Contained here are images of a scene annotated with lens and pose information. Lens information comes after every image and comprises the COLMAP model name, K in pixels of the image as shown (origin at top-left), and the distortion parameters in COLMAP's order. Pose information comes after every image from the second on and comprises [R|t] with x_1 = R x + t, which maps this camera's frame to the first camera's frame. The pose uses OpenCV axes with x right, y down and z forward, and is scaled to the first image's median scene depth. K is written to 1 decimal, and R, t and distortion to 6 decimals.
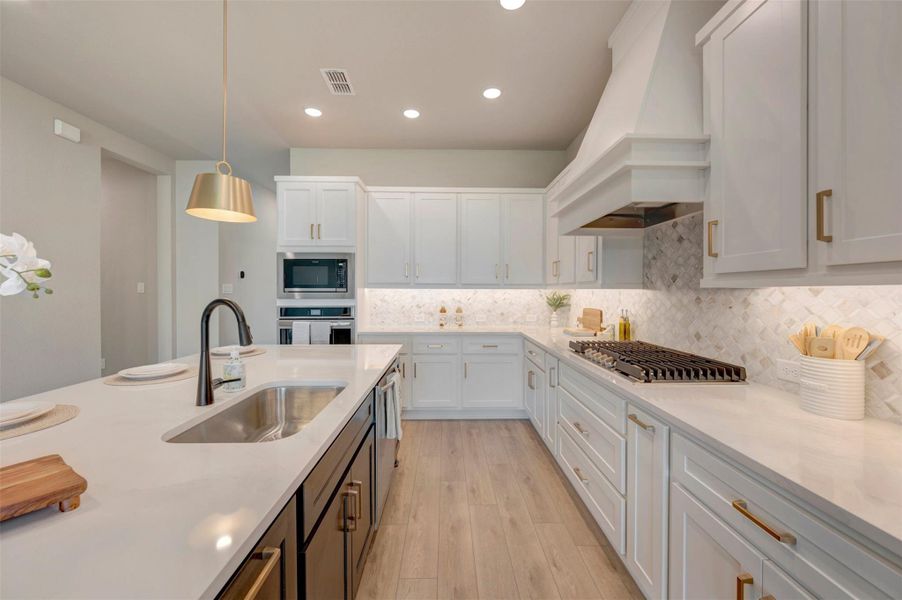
lens RADIAL K [[359.5, 0, 454.1], [0, 359.5, 289.1], [0, 0, 1]] dist [-0.000937, 0.000134]
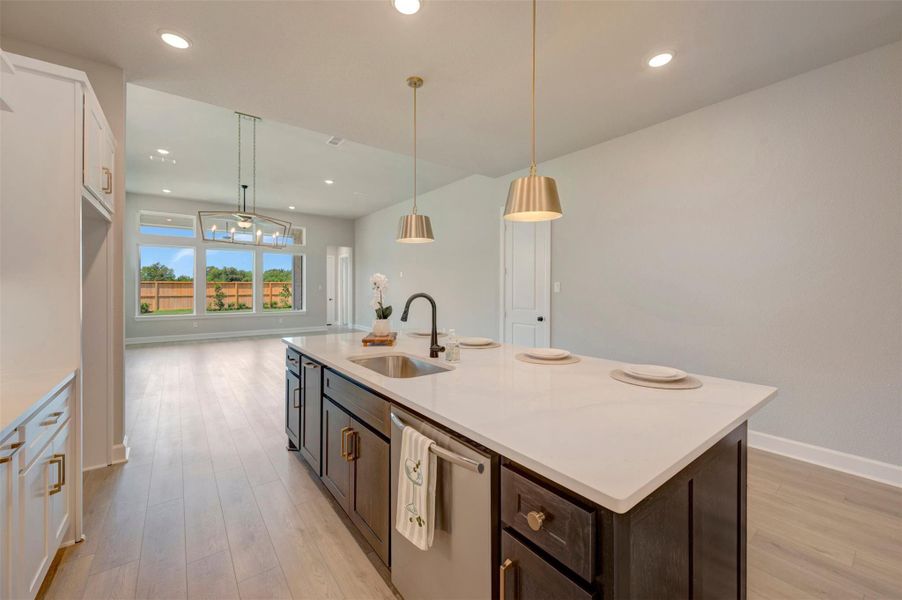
lens RADIAL K [[359.5, 0, 454.1], [0, 359.5, 289.1], [0, 0, 1]] dist [-0.000937, 0.000134]
pose [[-0.803141, -0.002848, -0.595783, 0.092610], [-0.000467, 0.999991, -0.004151, 0.005335], [0.595789, -0.003056, -0.803135, 0.995256]]
